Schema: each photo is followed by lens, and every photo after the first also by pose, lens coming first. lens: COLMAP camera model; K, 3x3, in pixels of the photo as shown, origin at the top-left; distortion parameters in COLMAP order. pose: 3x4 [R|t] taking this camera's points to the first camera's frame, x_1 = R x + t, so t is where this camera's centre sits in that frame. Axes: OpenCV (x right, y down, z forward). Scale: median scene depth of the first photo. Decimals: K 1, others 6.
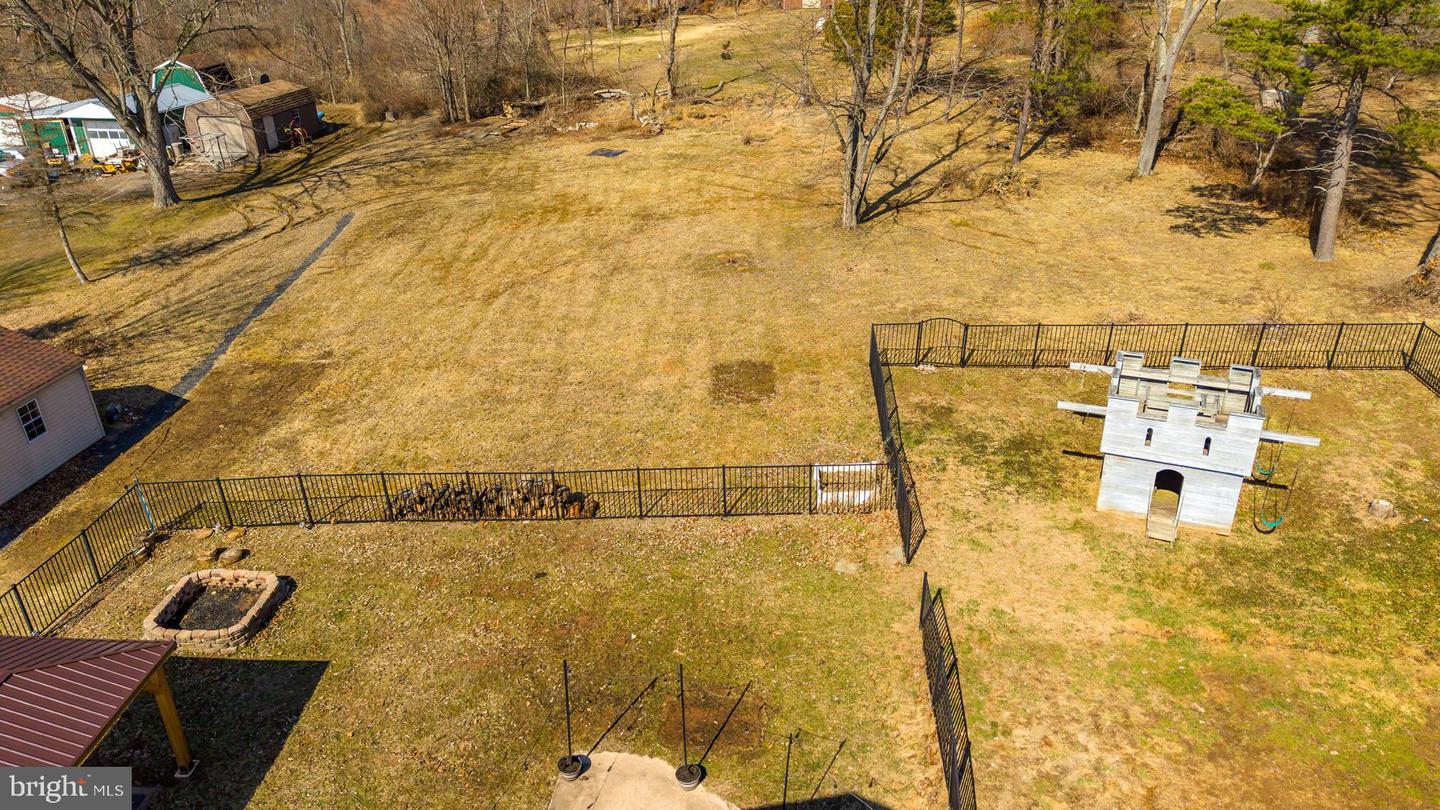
lens RADIAL K [[963.0, 0, 720.0], [0, 963.0, 396.9], [0, 0, 1]] dist [0.034665, -0.042259]
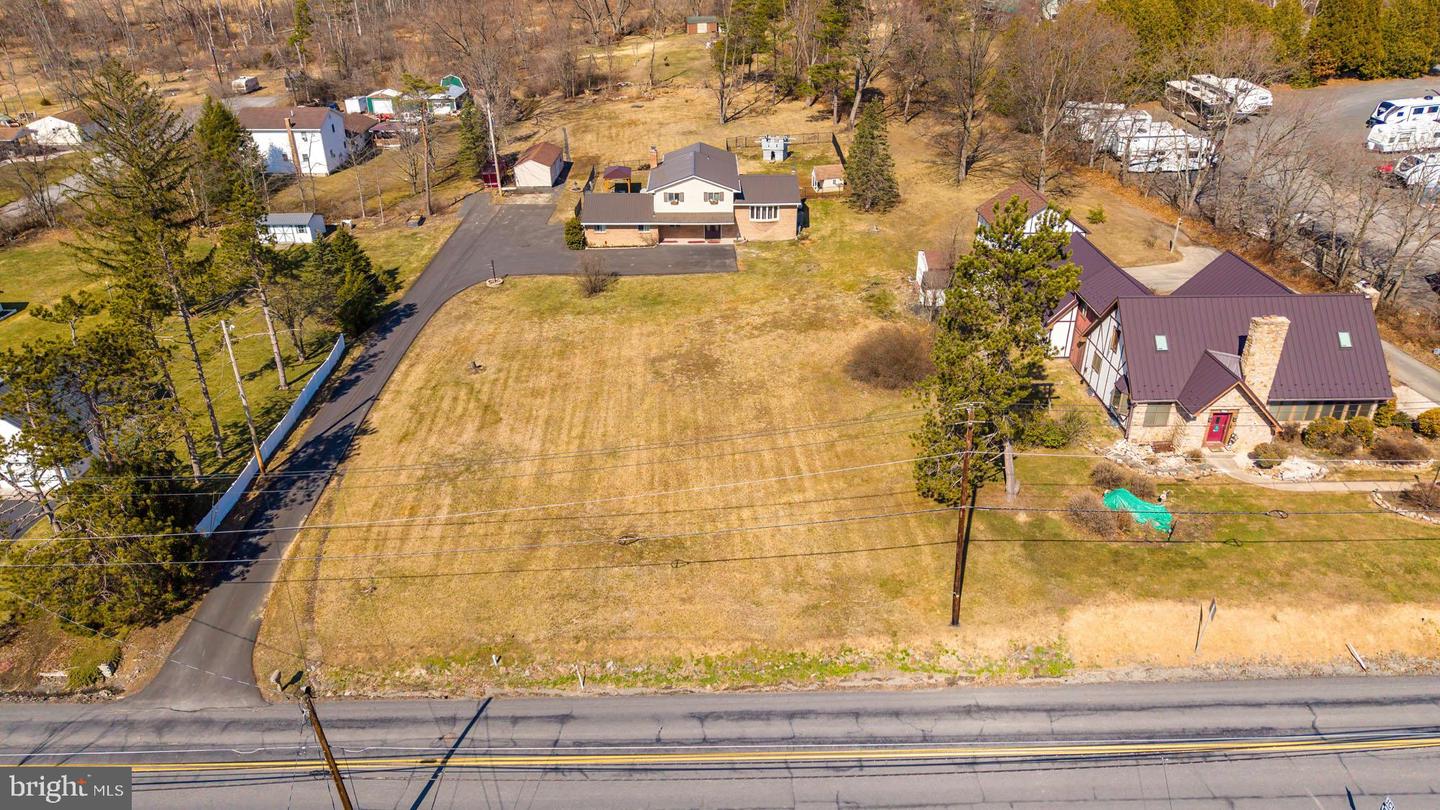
lens RADIAL K [[963.0, 0, 725.4], [0, 963.0, 417.0], [0, 0, 1]] dist [0.034665, -0.042259]
pose [[0.992695, -0.056811, 0.106439, -0.270349], [0.051752, 0.997422, 0.049702, 0.668999], [-0.108989, -0.043830, 0.993076, -2.383913]]
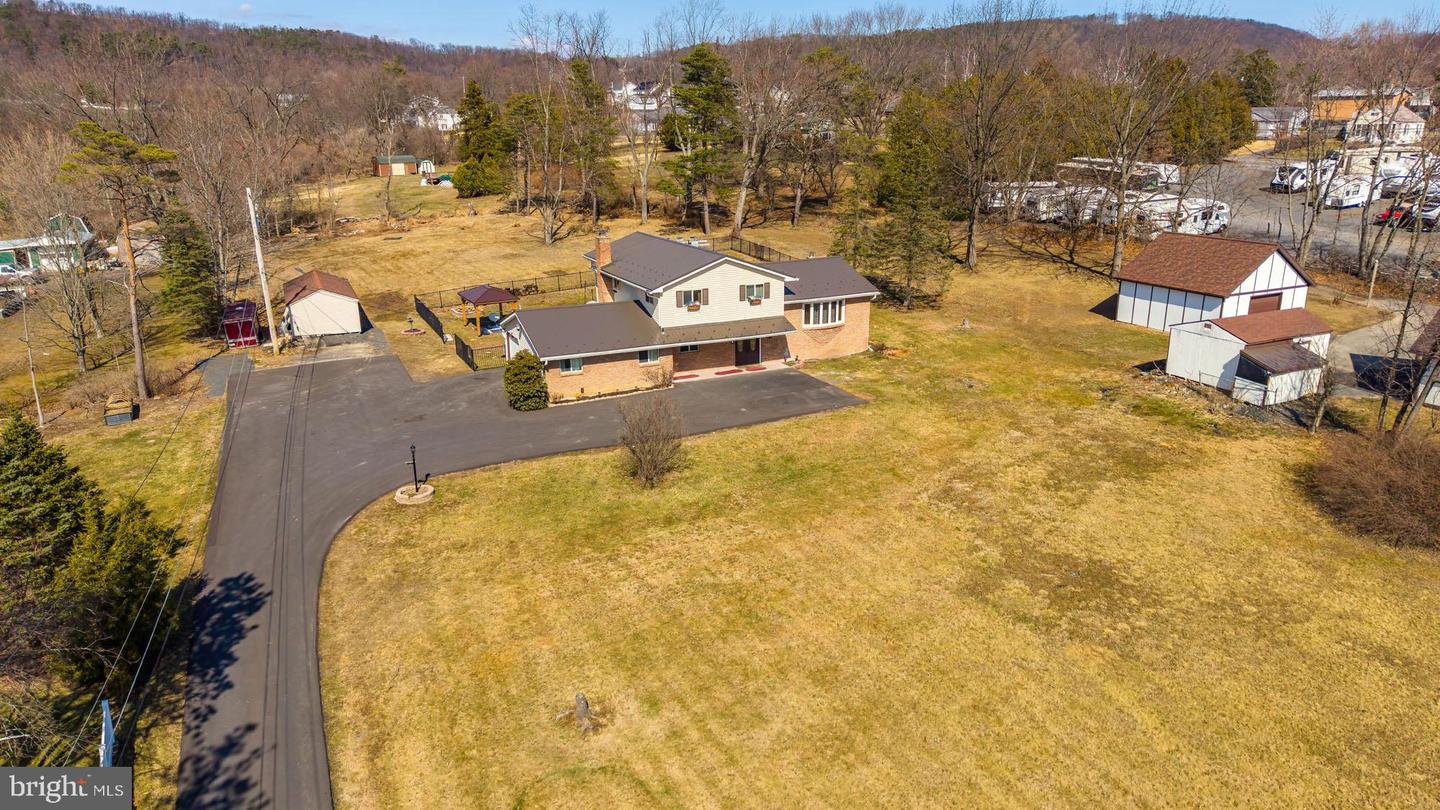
lens RADIAL K [[963.0, 0, 721.9], [0, 963.0, 391.2], [0, 0, 1]] dist [0.034665, -0.042259]
pose [[0.851225, -0.146012, 0.504079, -0.743029], [0.230557, 0.966905, -0.109260, 0.530537], [-0.471444, 0.209224, 0.856718, -1.198711]]
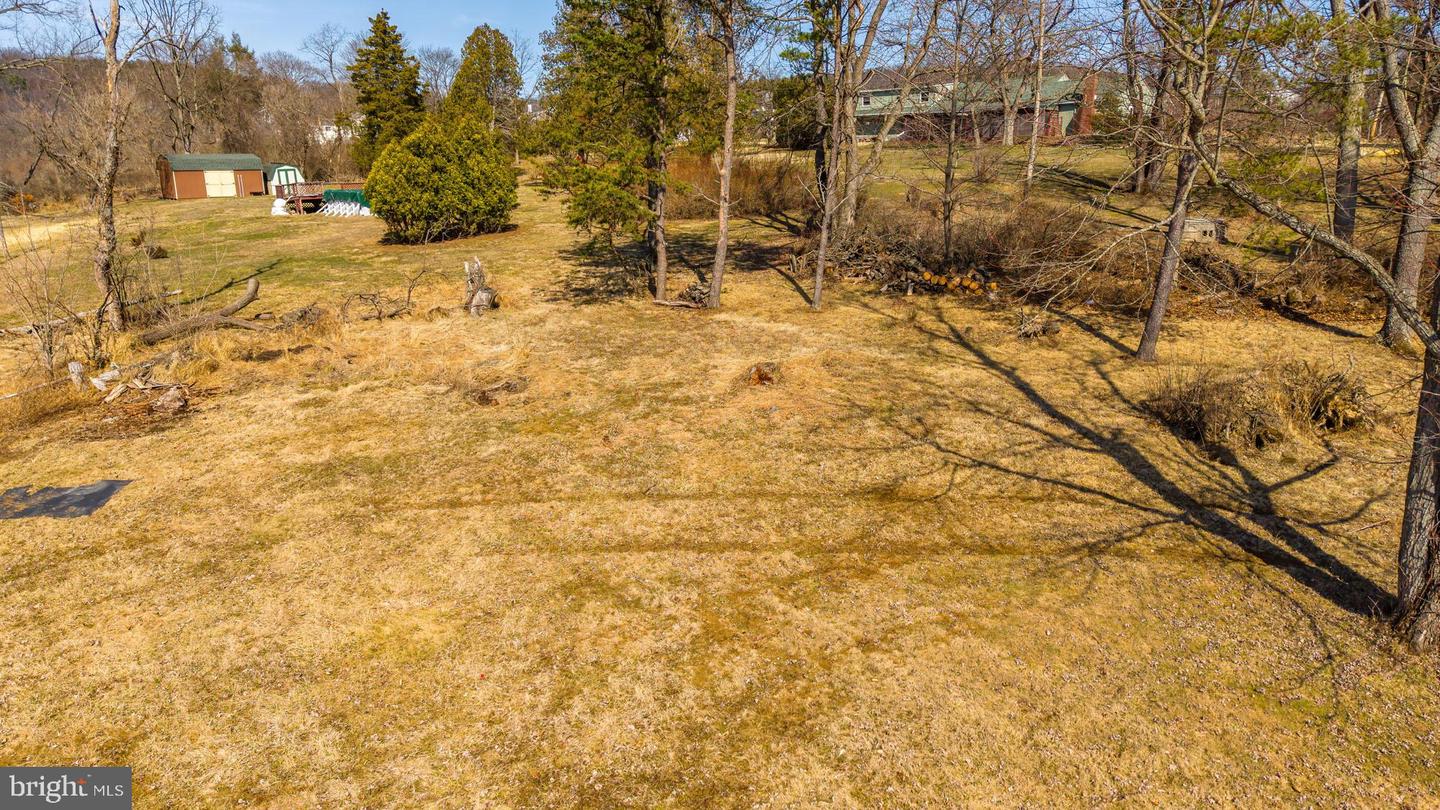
lens RADIAL K [[963.0, 0, 716.9], [0, 963.0, 401.9], [0, 0, 1]] dist [0.034665, -0.042259]
pose [[0.782170, -0.139942, 0.607146, -0.167980], [0.265915, 0.956224, -0.122169, -0.242636], [-0.563470, 0.257007, 0.785142, 0.815825]]
